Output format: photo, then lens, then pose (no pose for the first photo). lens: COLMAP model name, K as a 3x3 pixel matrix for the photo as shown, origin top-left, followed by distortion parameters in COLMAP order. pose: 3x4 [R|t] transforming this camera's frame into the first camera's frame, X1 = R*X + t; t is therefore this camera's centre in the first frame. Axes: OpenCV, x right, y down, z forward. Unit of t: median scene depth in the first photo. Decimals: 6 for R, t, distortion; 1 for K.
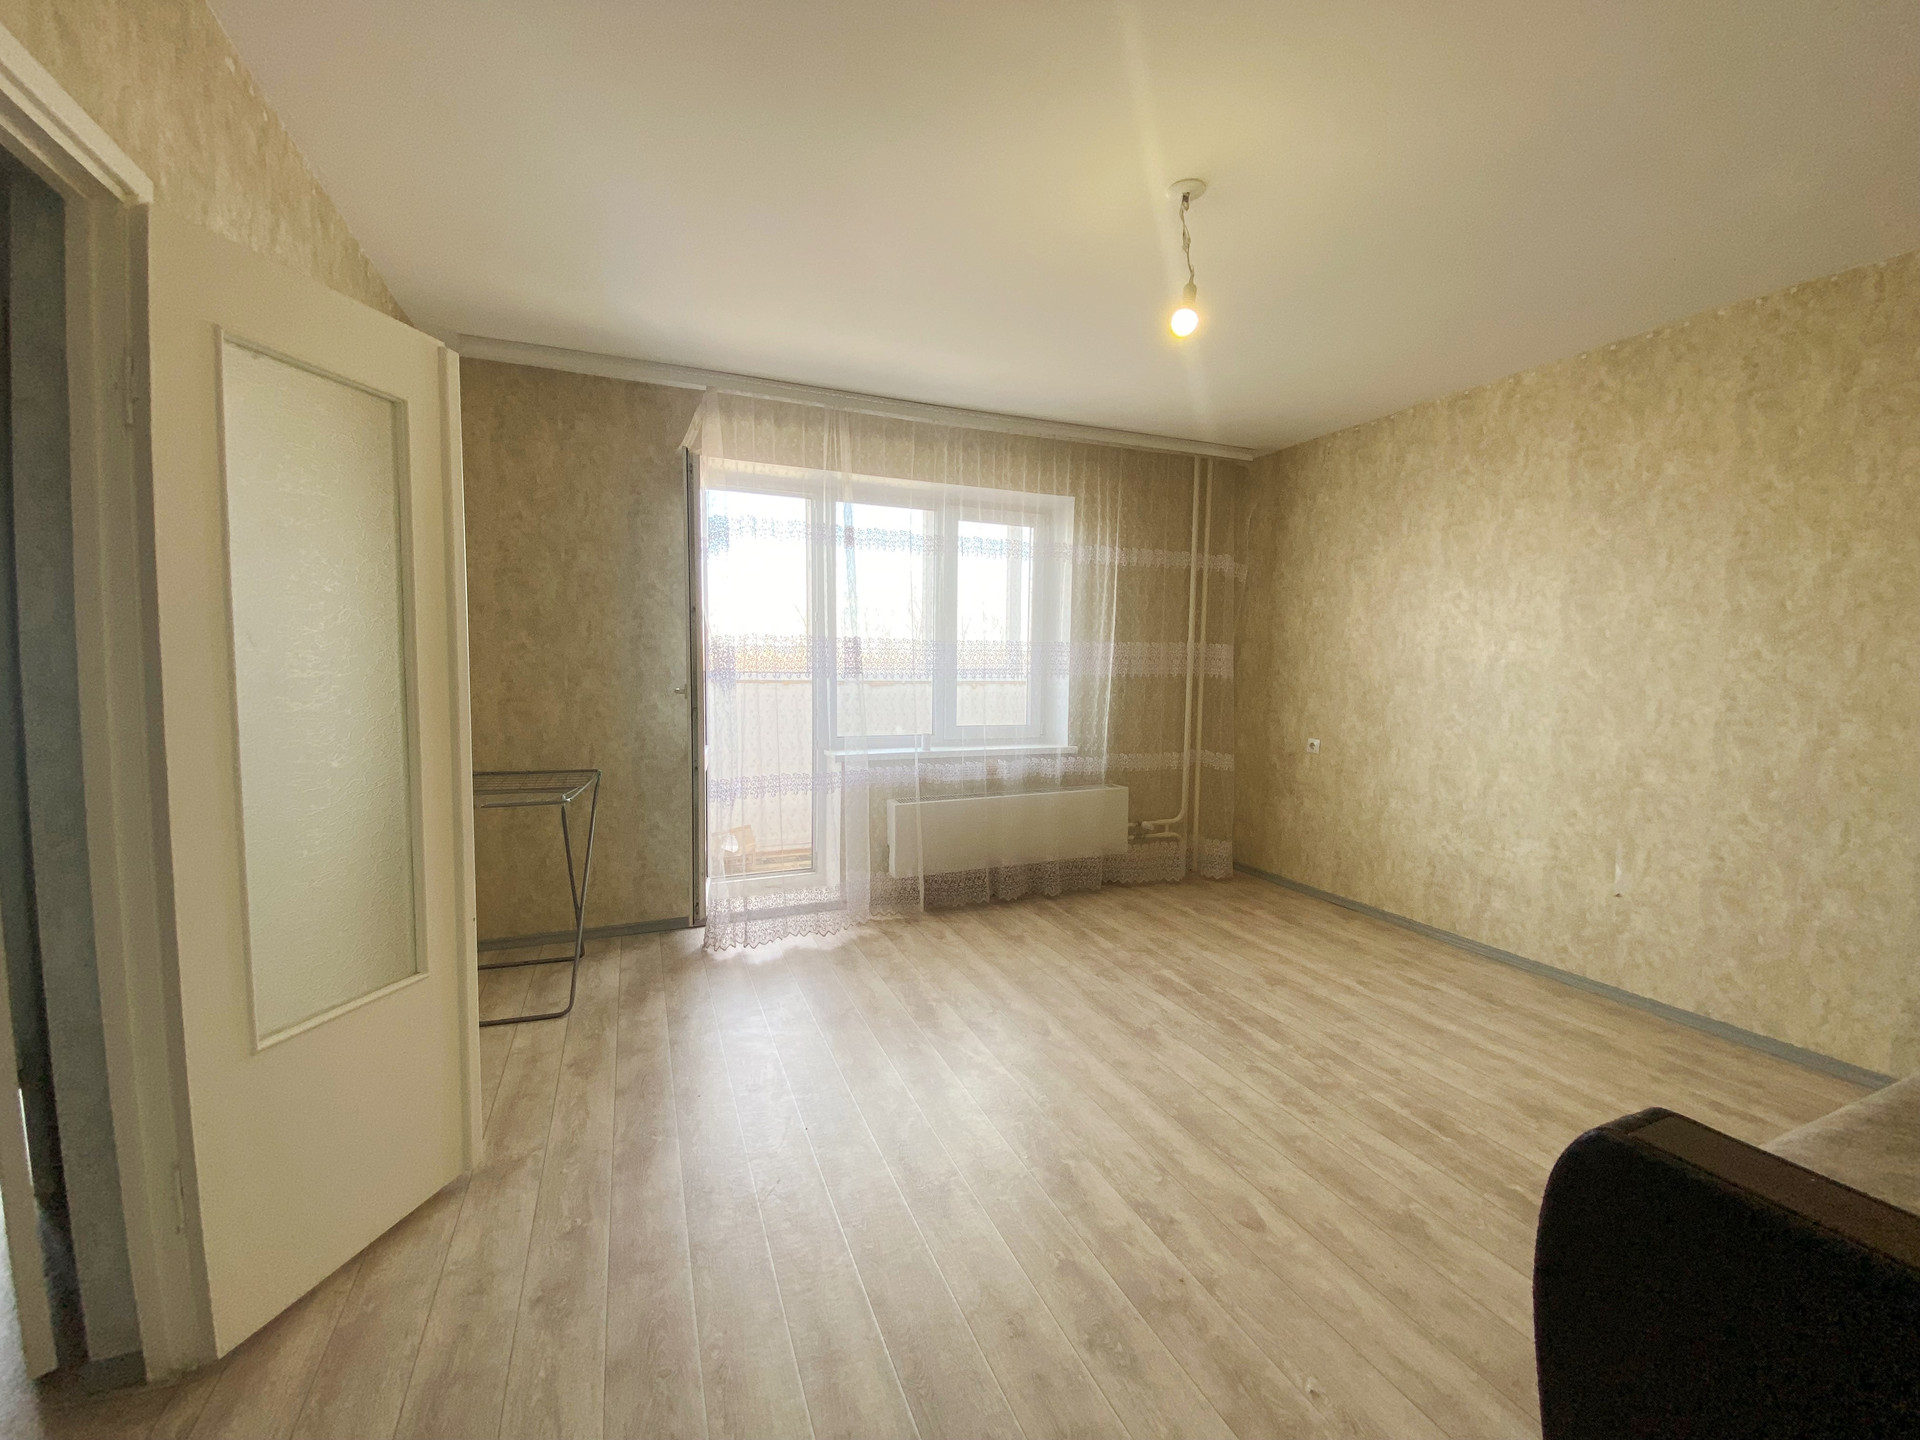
lens RADIAL K [[764.3, 0, 953.8], [0, 764.3, 717.8], [0, 0, 1]] dist [0.009875, -0.017521]
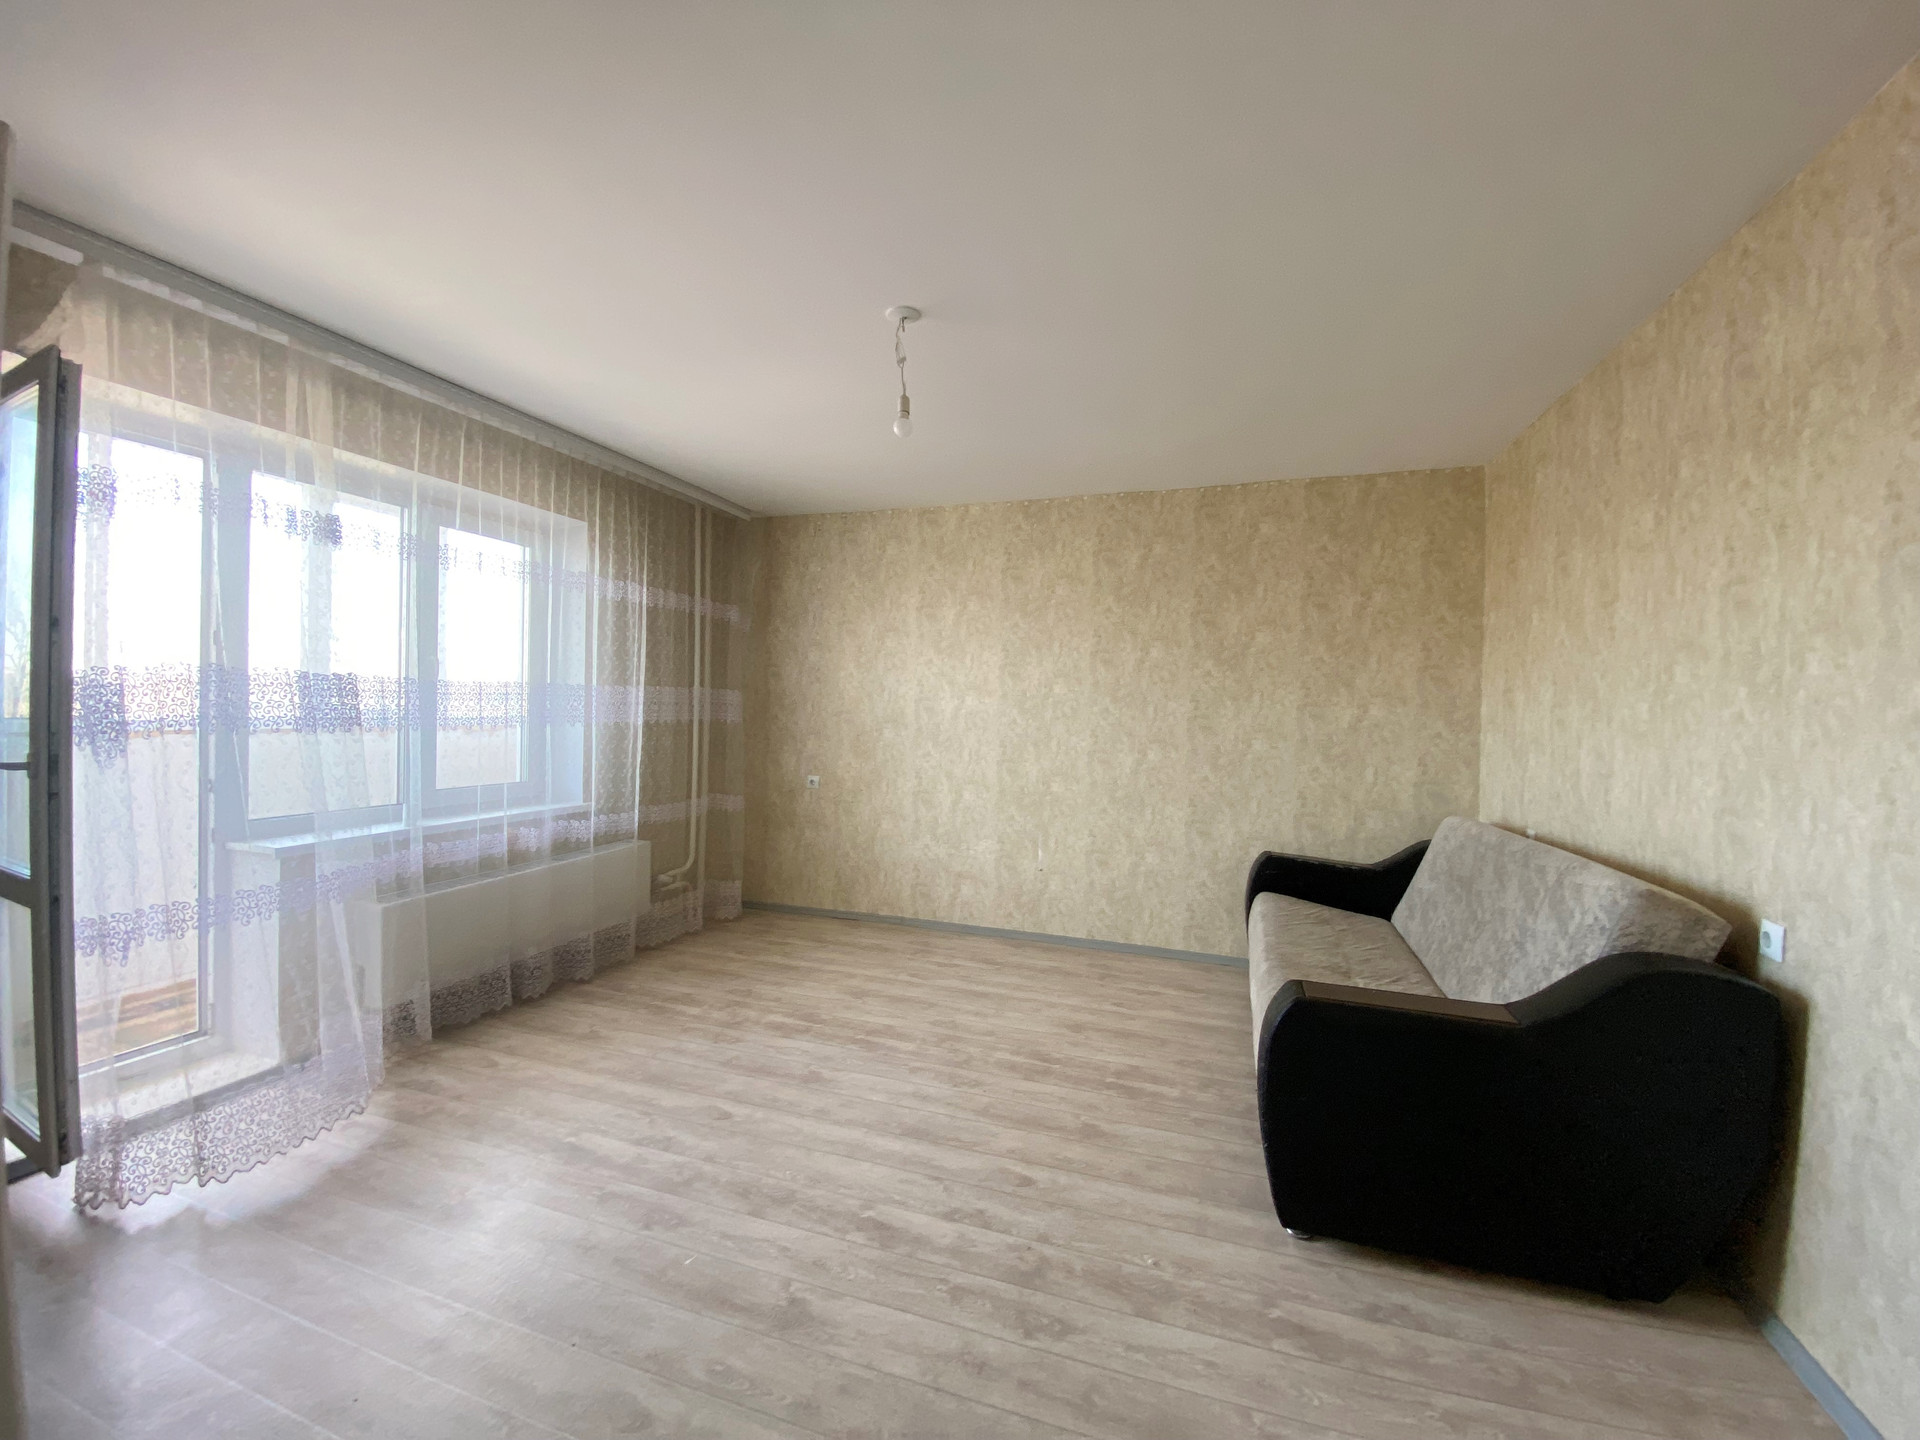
lens RADIAL K [[764.3, 0, 952.2], [0, 764.3, 706.8], [0, 0, 1]] dist [0.009875, -0.017521]
pose [[0.646119, 0.003978, 0.763226, -0.322316], [0.037757, 0.998596, -0.037168, -0.030539], [-0.762302, 0.052832, 0.645062, 0.130539]]
